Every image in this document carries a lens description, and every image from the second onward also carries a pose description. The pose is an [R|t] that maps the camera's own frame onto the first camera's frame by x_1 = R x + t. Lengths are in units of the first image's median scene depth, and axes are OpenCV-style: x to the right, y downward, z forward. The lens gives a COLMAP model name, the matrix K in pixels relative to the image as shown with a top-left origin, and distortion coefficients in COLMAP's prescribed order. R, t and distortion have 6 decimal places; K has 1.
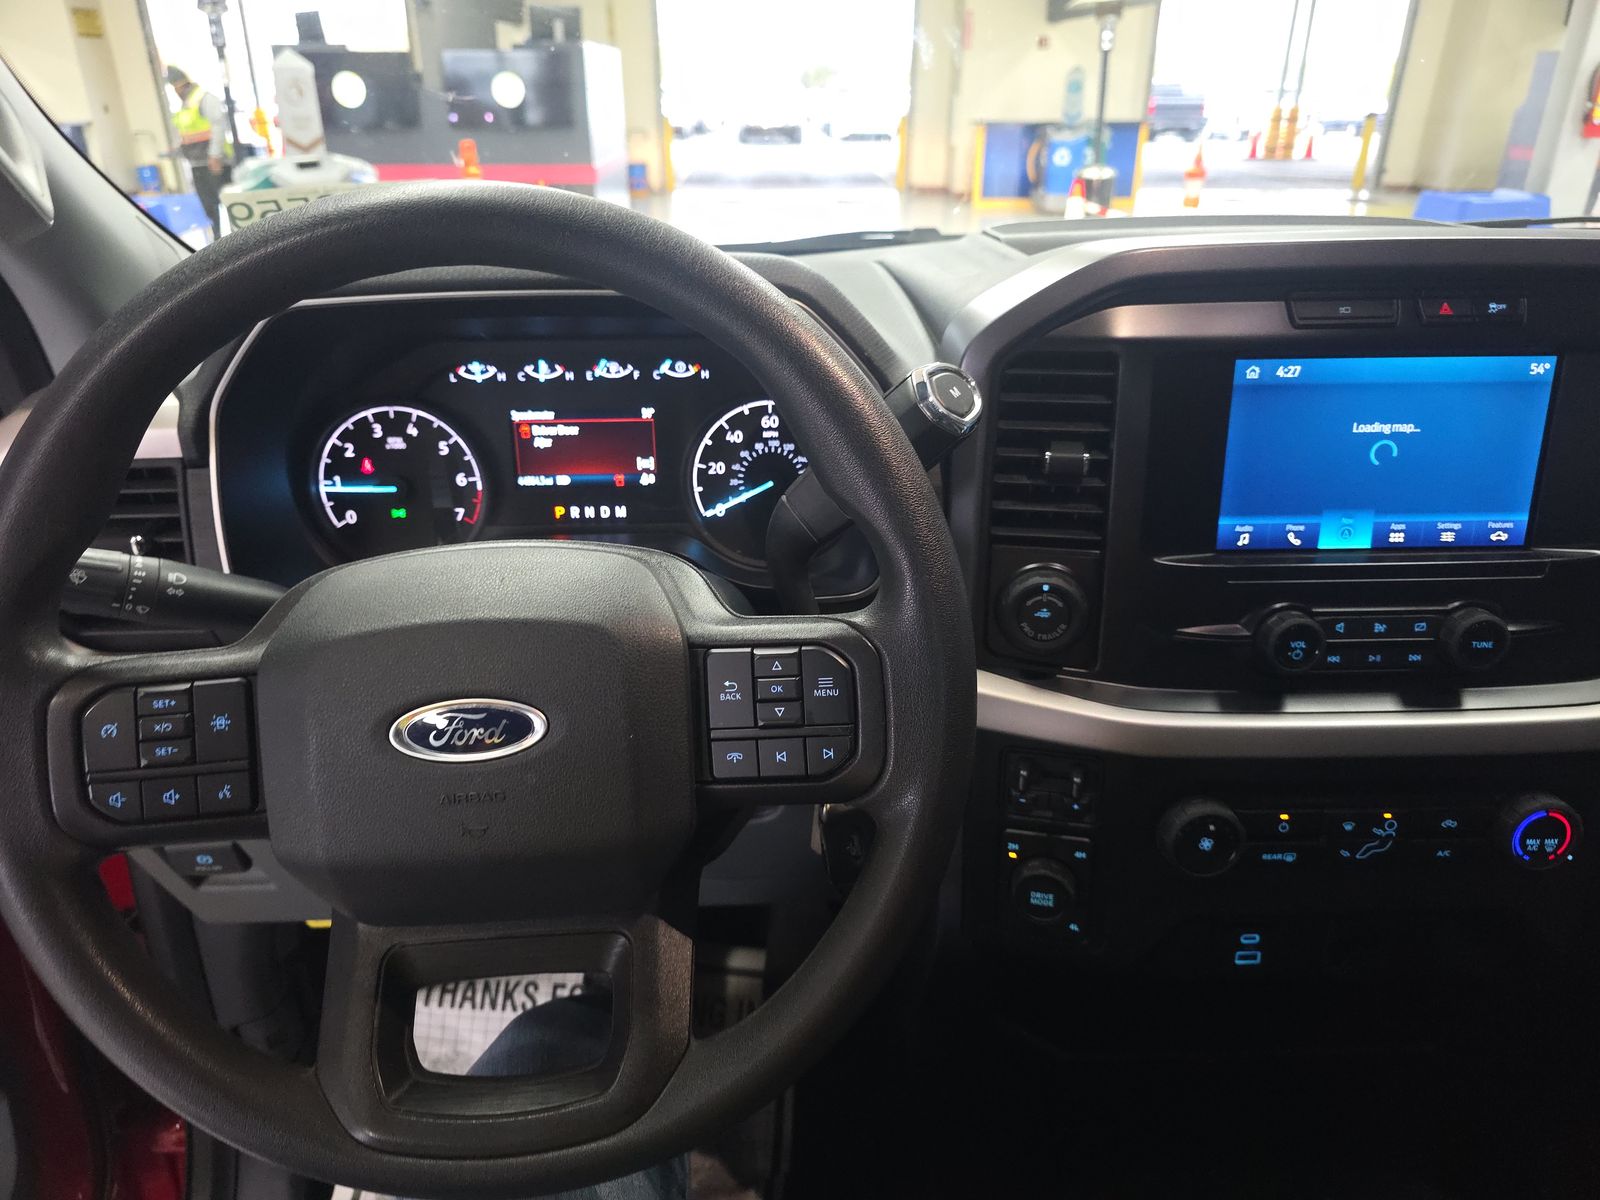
lens RADIAL K [[1072.0, 0, 802.8], [0, 1072.0, 610.4], [0, 0, 1]] dist [0.028876, -0.047841]
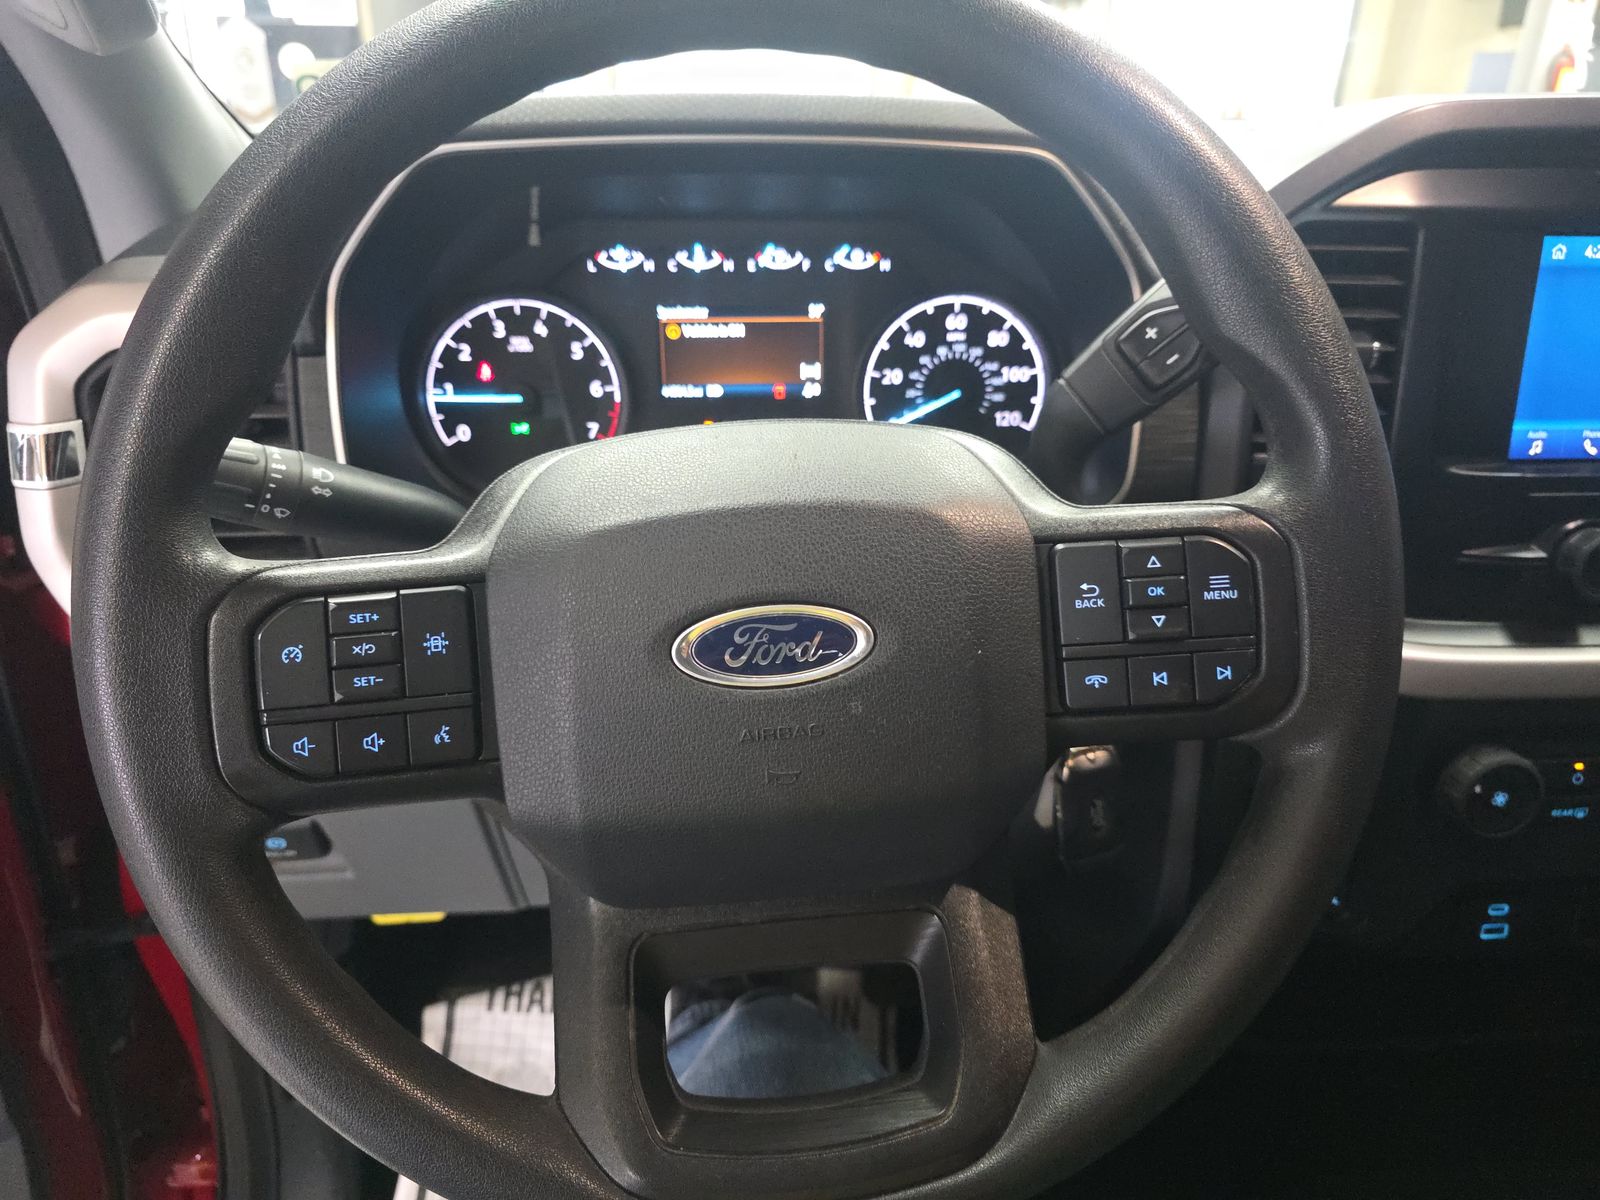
lens RADIAL K [[1090.1, 0, 797.2], [0, 1090.1, 596.9], [0, 0, 1]] dist [0.033144, -0.054051]
pose [[0.998808, -0.005877, 0.048457, -0.204234], [0.006121, 0.999969, -0.004884, 0.049191], [-0.048427, 0.005175, 0.998813, 0.130143]]
